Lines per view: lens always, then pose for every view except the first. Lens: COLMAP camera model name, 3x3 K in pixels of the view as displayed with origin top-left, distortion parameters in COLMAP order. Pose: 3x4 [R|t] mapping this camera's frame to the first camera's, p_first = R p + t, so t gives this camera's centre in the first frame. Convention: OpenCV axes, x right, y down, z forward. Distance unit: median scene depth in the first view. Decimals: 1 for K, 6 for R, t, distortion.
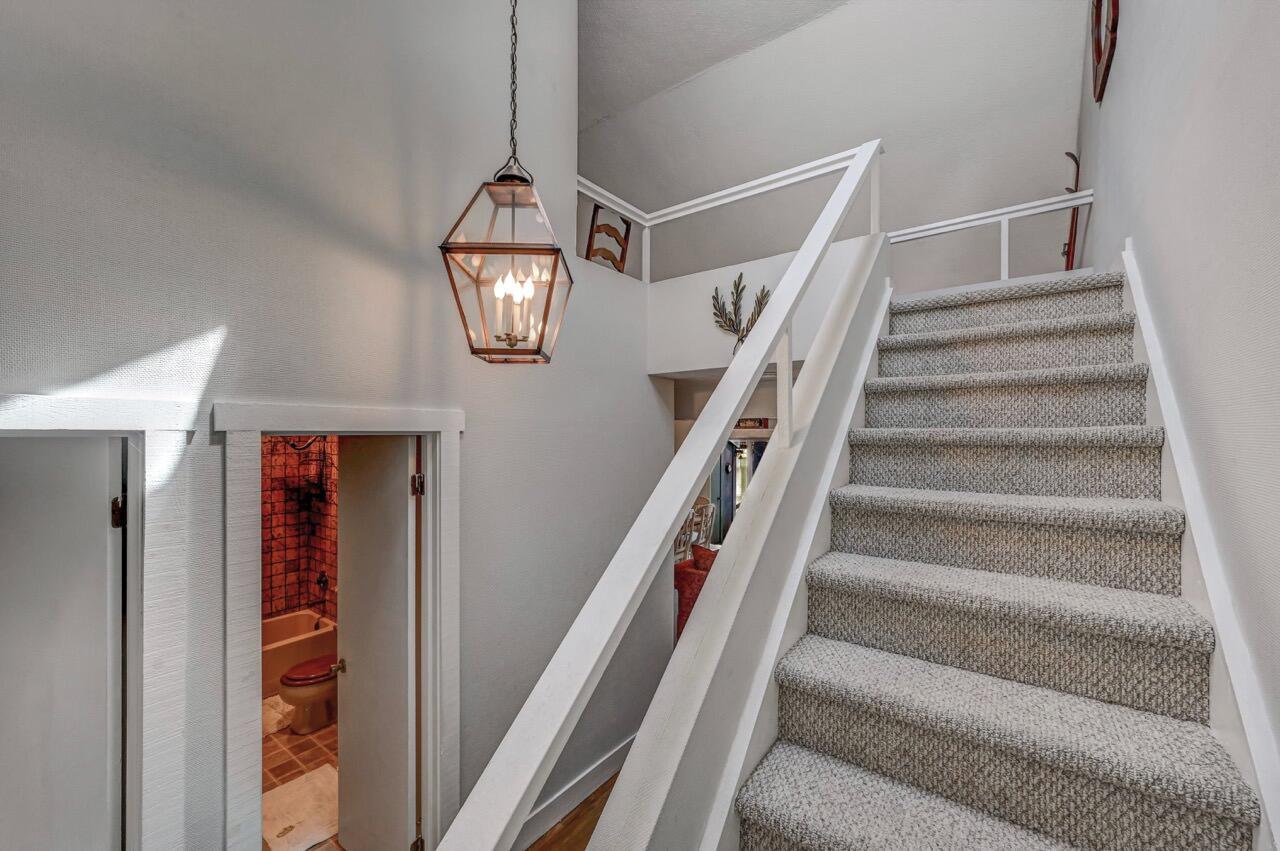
lens RADIAL K [[517.7, 0, 645.0], [0, 517.7, 428.4], [0, 0, 1]] dist [0.002126, -0.000056]
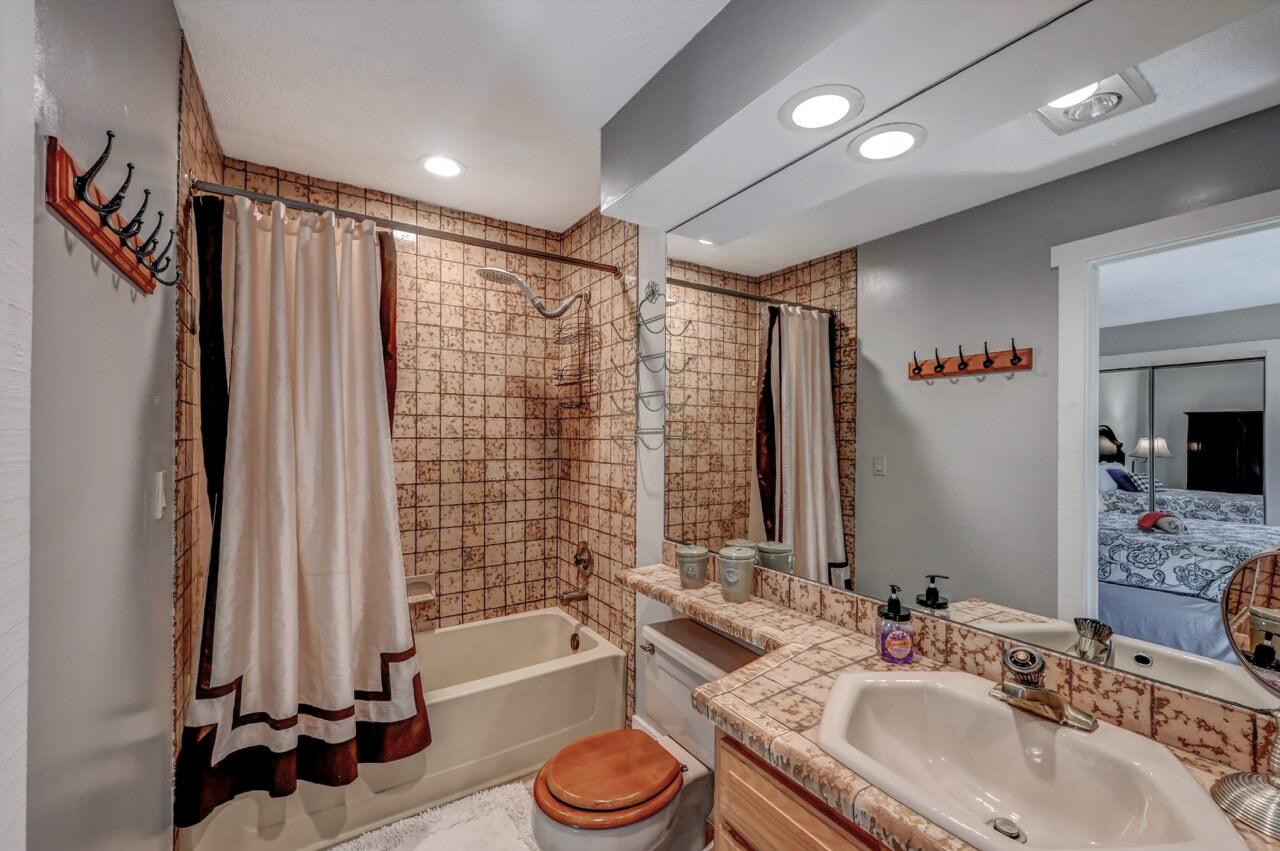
lens RADIAL K [[562.1, 0, 637.6], [0, 562.1, 426.2], [0, 0, 1]] dist [-0.000559, -0.000041]
pose [[0.929744, -0.000032, -0.368207, -0.346435], [-0.002337, 0.999979, -0.005990, 0.155168], [0.368199, 0.006429, 0.929725, 0.461421]]
